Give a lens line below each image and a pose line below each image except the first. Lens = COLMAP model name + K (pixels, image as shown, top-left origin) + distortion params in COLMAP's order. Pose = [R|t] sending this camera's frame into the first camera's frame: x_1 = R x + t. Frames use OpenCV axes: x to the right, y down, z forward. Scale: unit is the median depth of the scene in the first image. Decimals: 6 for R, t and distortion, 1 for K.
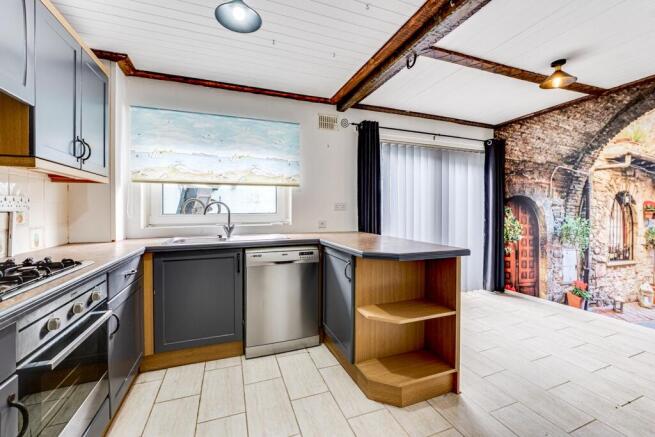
lens RADIAL K [[285.1, 0, 329.8], [0, 285.1, 209.0], [0, 0, 1]] dist [-0.003542, -0.000244]
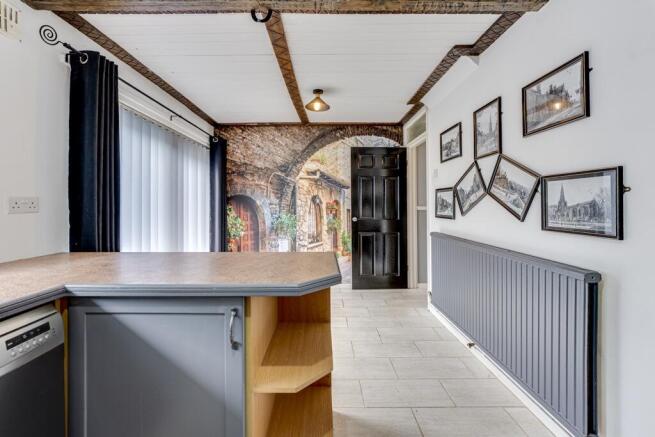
lens RADIAL K [[269.6, 0, 325.9], [0, 269.6, 201.4], [0, 0, 1]] dist [0.000006, -0.000071]
pose [[0.352289, 0.014613, 0.935777, -0.264491], [0.000853, 0.999873, -0.015935, -0.008818], [-0.935891, 0.006412, 0.352232, 0.497421]]
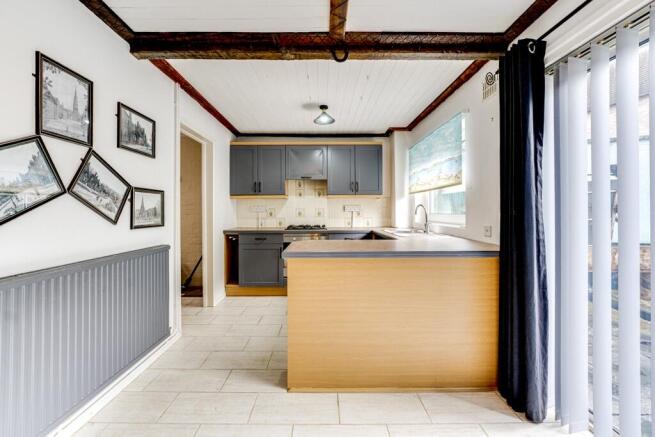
lens RADIAL K [[269.9, 0, 320.6], [0, 269.9, 208.4], [0, 0, 1]] dist [-0.002615, -0.000244]
pose [[-0.377801, -0.003492, -0.925880, 0.899981], [0.008928, 0.999933, -0.007414, -0.002356], [0.925844, -0.011067, -0.377744, 1.011054]]
